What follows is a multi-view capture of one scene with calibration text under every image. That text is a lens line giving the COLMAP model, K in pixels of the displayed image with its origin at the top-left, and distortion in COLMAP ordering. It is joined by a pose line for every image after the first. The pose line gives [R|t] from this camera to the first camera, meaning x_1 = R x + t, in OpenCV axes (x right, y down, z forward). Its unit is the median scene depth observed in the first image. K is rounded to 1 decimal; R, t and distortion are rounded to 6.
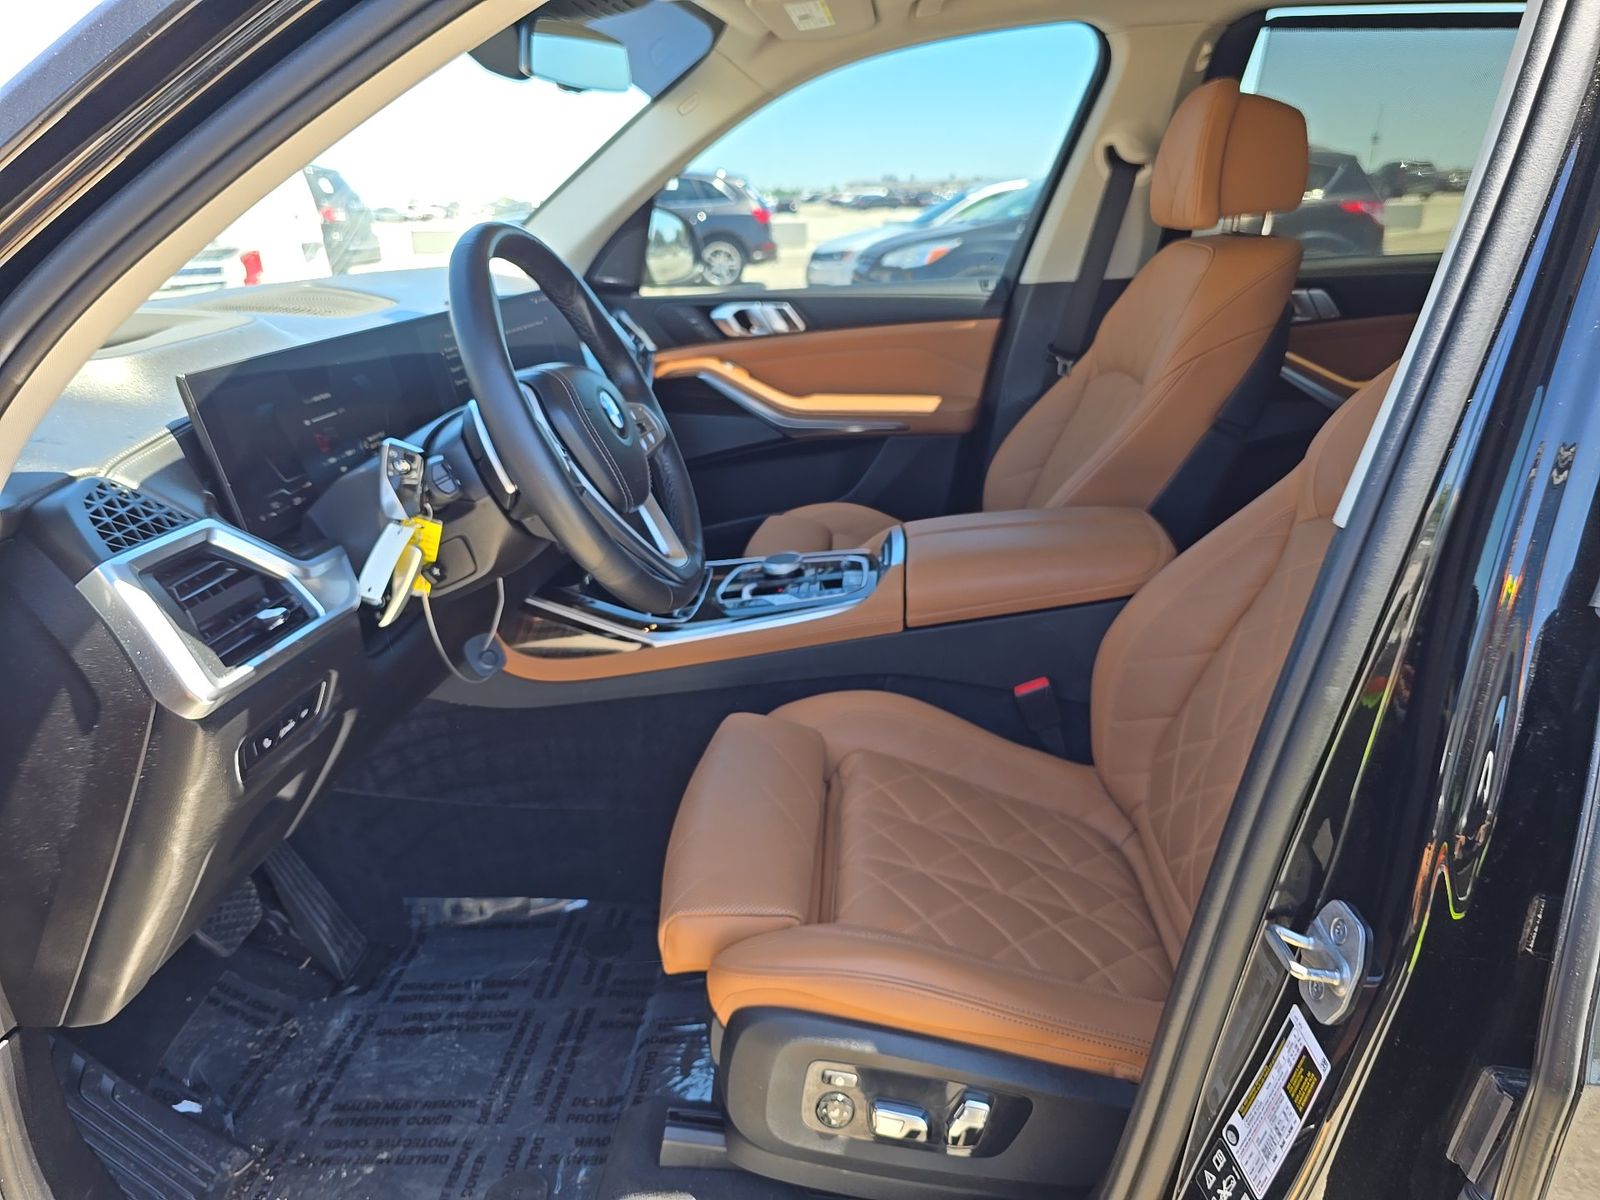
lens RADIAL K [[1088.2, 0, 805.1], [0, 1088.2, 606.3], [0, 0, 1]] dist [0.016298, -0.004880]
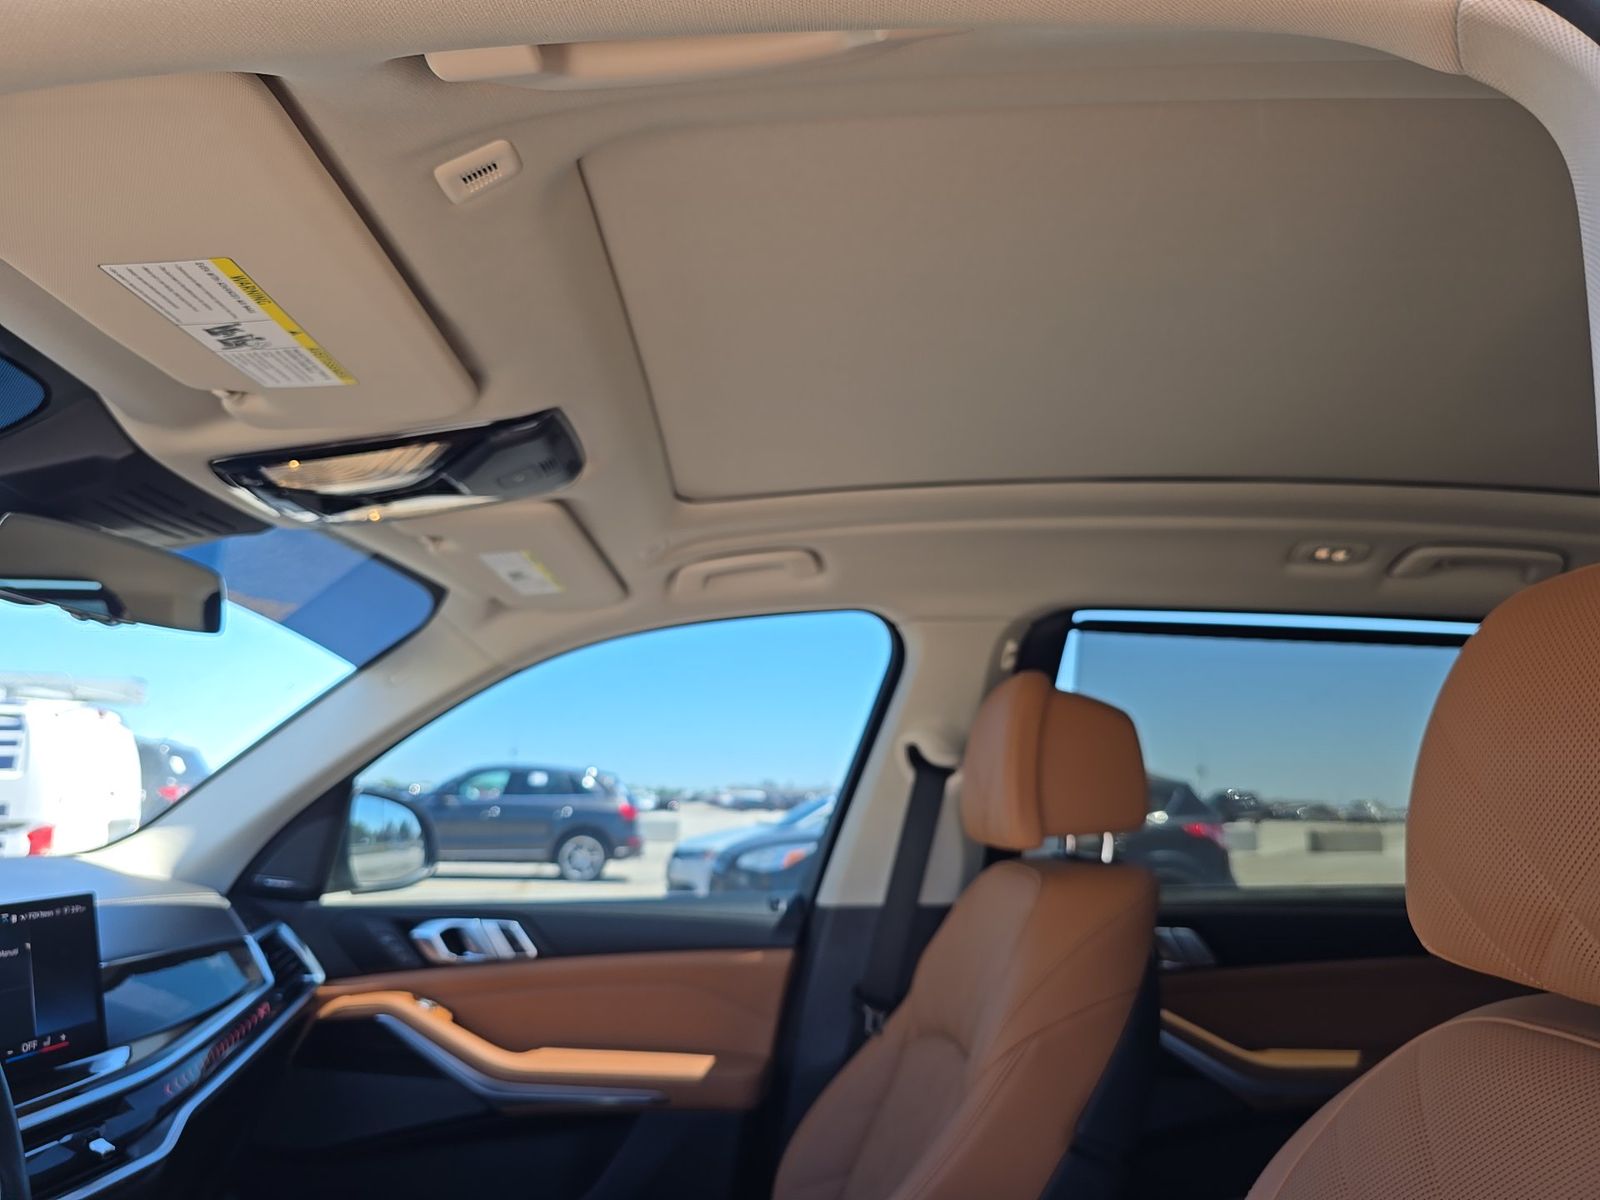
lens RADIAL K [[1088.2, 0, 797.1], [0, 1088.2, 606.7], [0, 0, 1]] dist [0.016298, -0.004880]
pose [[0.994411, 0.058669, 0.087781, 0.098134], [-0.005825, 0.860620, -0.509215, -0.079568], [-0.105421, 0.505857, 0.856151, 0.215664]]
